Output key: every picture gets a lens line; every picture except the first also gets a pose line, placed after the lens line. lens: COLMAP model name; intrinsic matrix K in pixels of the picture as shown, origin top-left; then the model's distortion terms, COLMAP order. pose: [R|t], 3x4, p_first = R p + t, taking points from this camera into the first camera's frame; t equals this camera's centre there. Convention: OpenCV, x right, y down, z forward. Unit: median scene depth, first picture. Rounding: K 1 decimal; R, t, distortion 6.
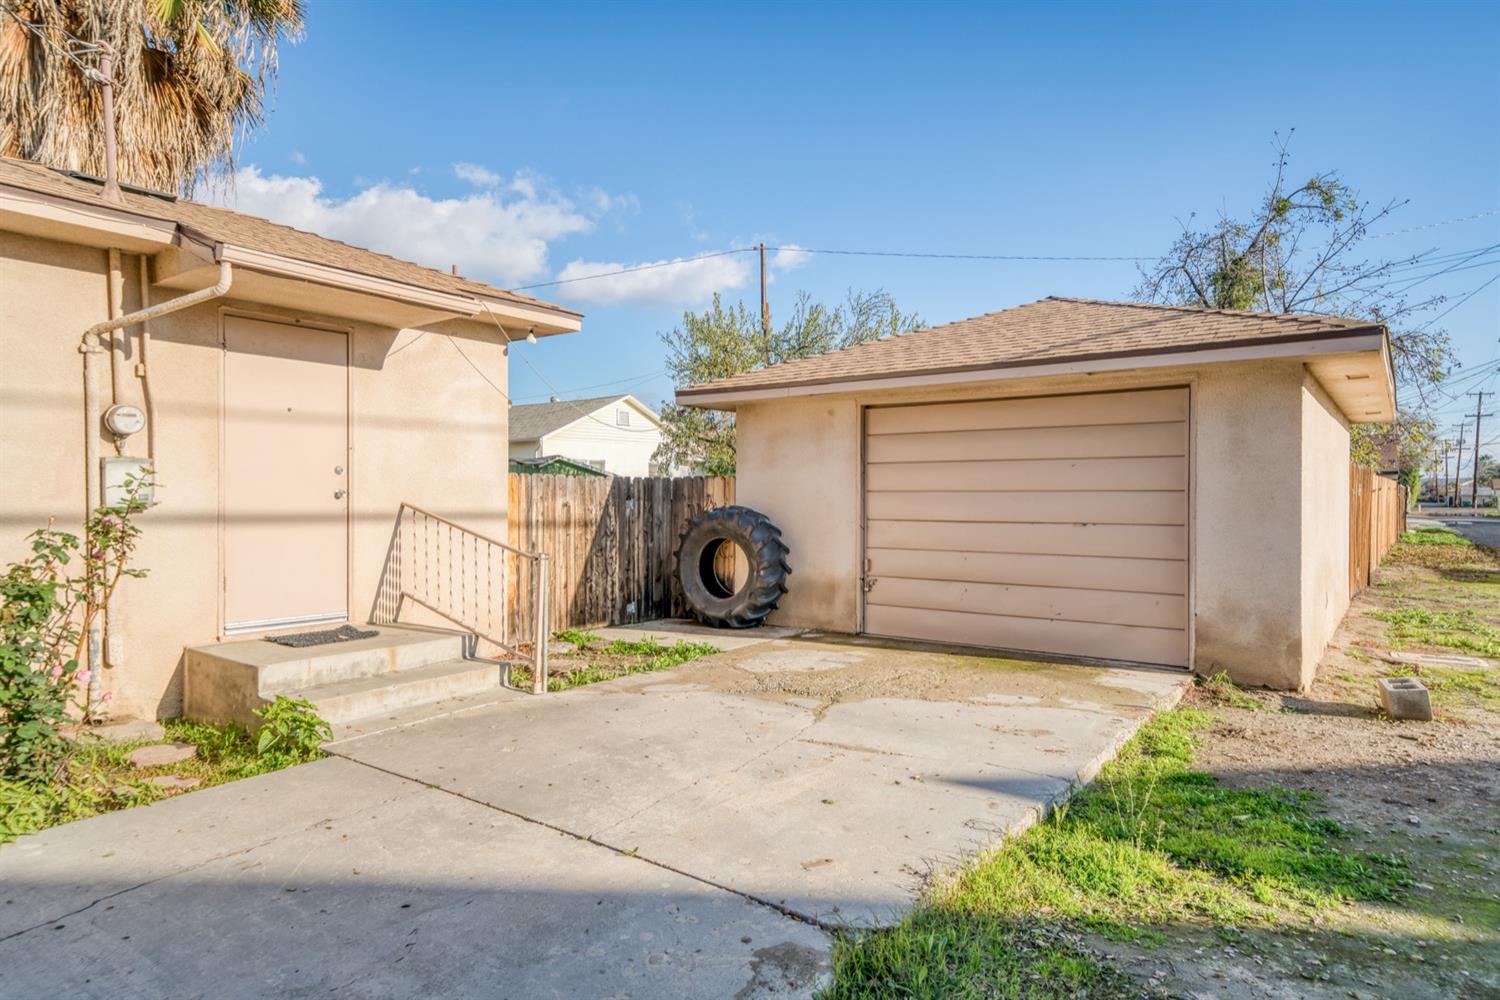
lens RADIAL K [[850.7, 0, 750.0], [0, 850.7, 500.0], [0, 0, 1]] dist [0.004238, 0.001344]
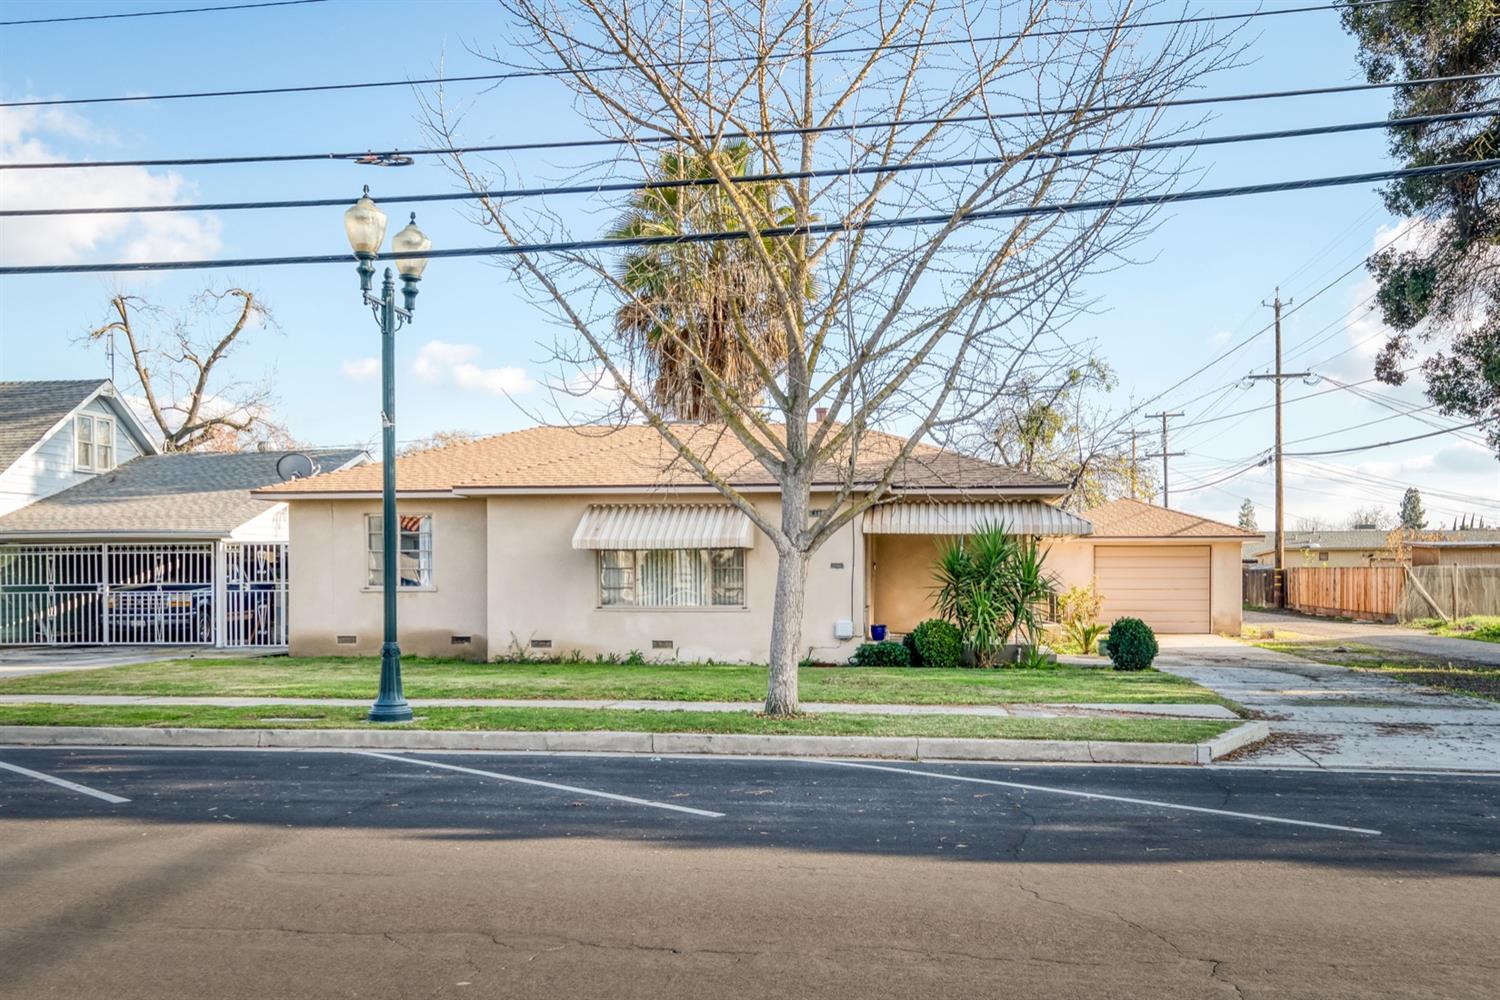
lens RADIAL K [[1314.2, 0, 747.3], [0, 1314.2, 580.9], [0, 0, 1]] dist [0.032677, -0.008951]
pose [[0.880220, -0.002833, 0.474557, -0.923630], [0.002504, 0.999996, 0.001326, -0.002986], [-0.474559, 0.000021, 0.880224, -0.696942]]
